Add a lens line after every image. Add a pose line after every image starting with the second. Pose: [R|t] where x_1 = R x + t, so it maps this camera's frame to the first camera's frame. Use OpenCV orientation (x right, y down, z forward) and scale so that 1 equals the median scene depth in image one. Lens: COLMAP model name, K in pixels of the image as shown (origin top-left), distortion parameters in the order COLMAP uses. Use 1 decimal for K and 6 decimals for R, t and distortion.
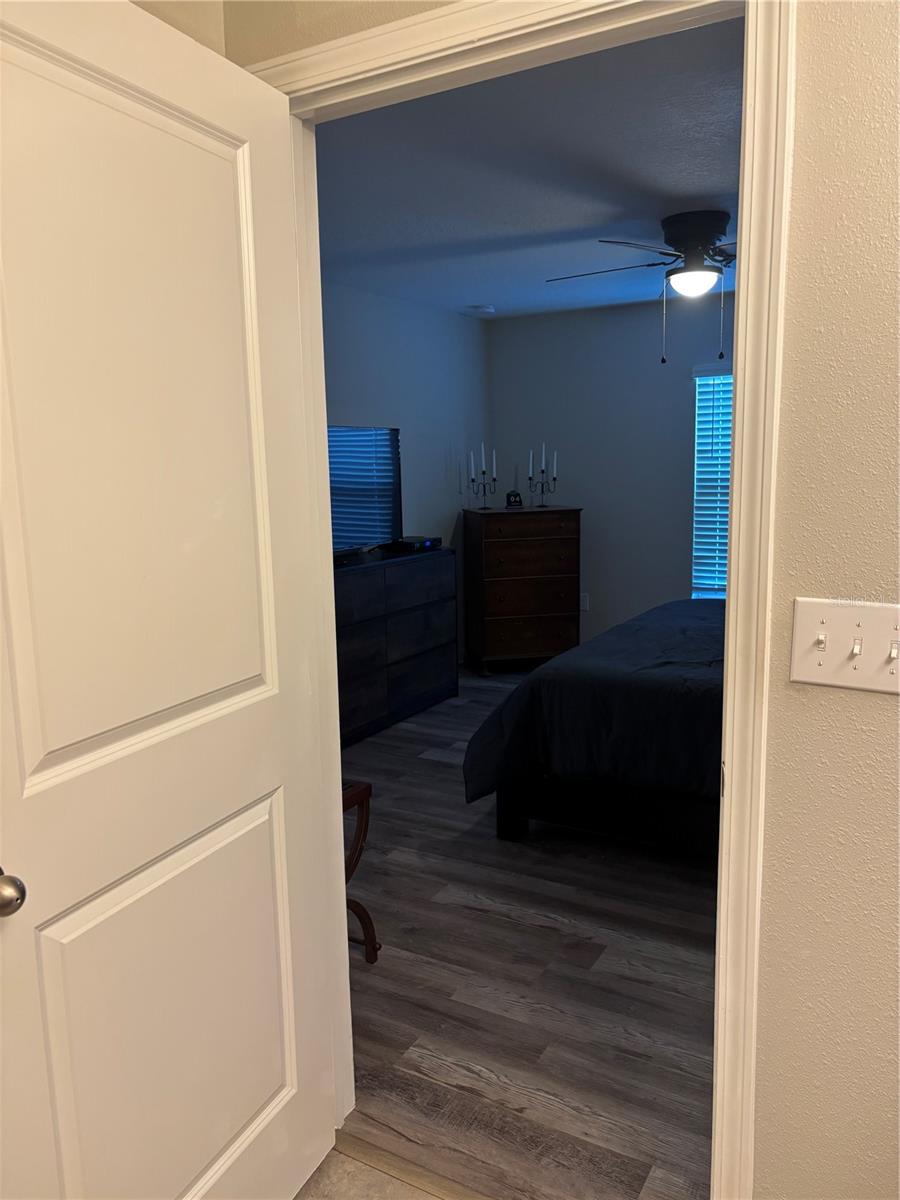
lens RADIAL K [[903.7, 0, 443.9], [0, 903.7, 607.6], [0, 0, 1]] dist [0.058217, -0.056967]
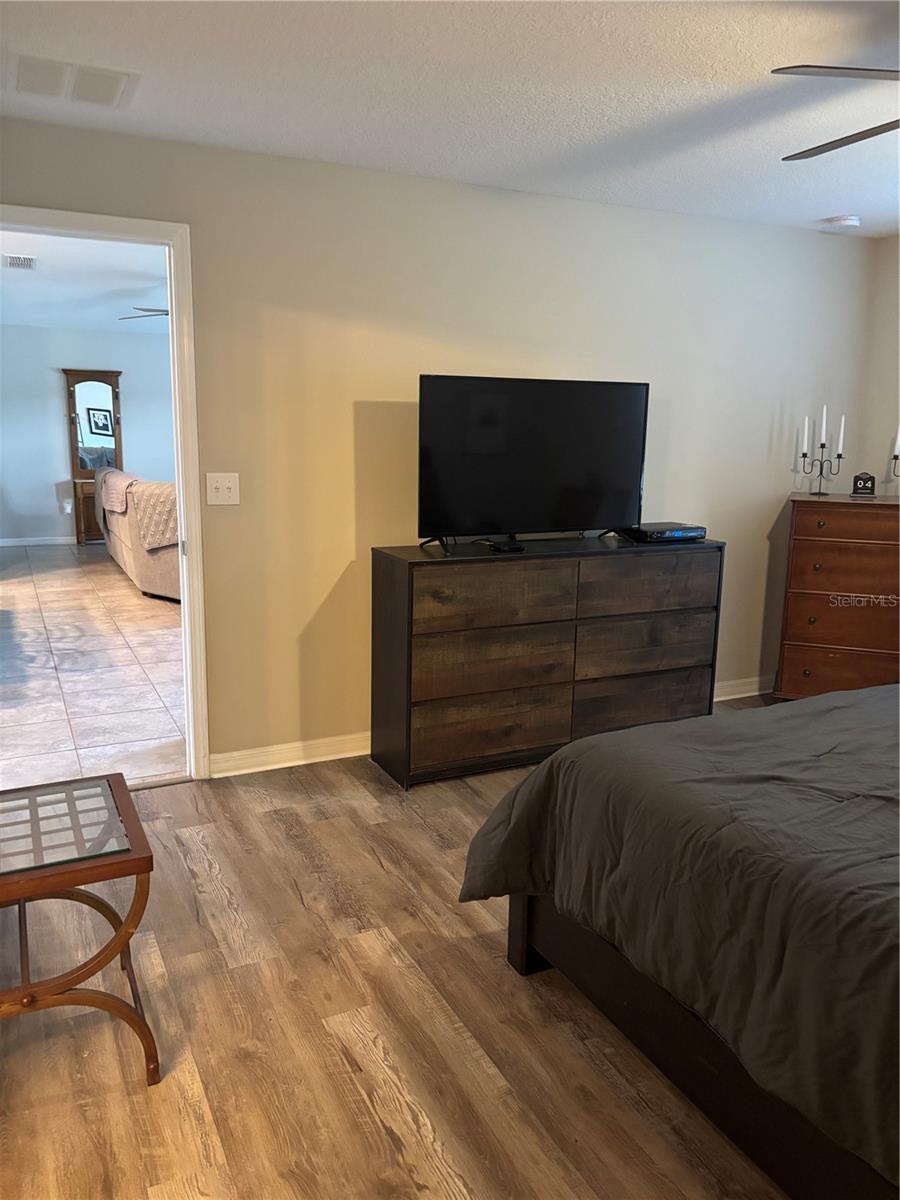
lens RADIAL K [[903.7, 0, 443.6], [0, 903.7, 592.4], [0, 0, 1]] dist [0.058217, -0.056967]
pose [[0.833150, 0.134581, -0.536422, 0.357464], [-0.120730, 0.990805, 0.061066, -0.067967], [0.539708, 0.013885, 0.841738, 0.362598]]
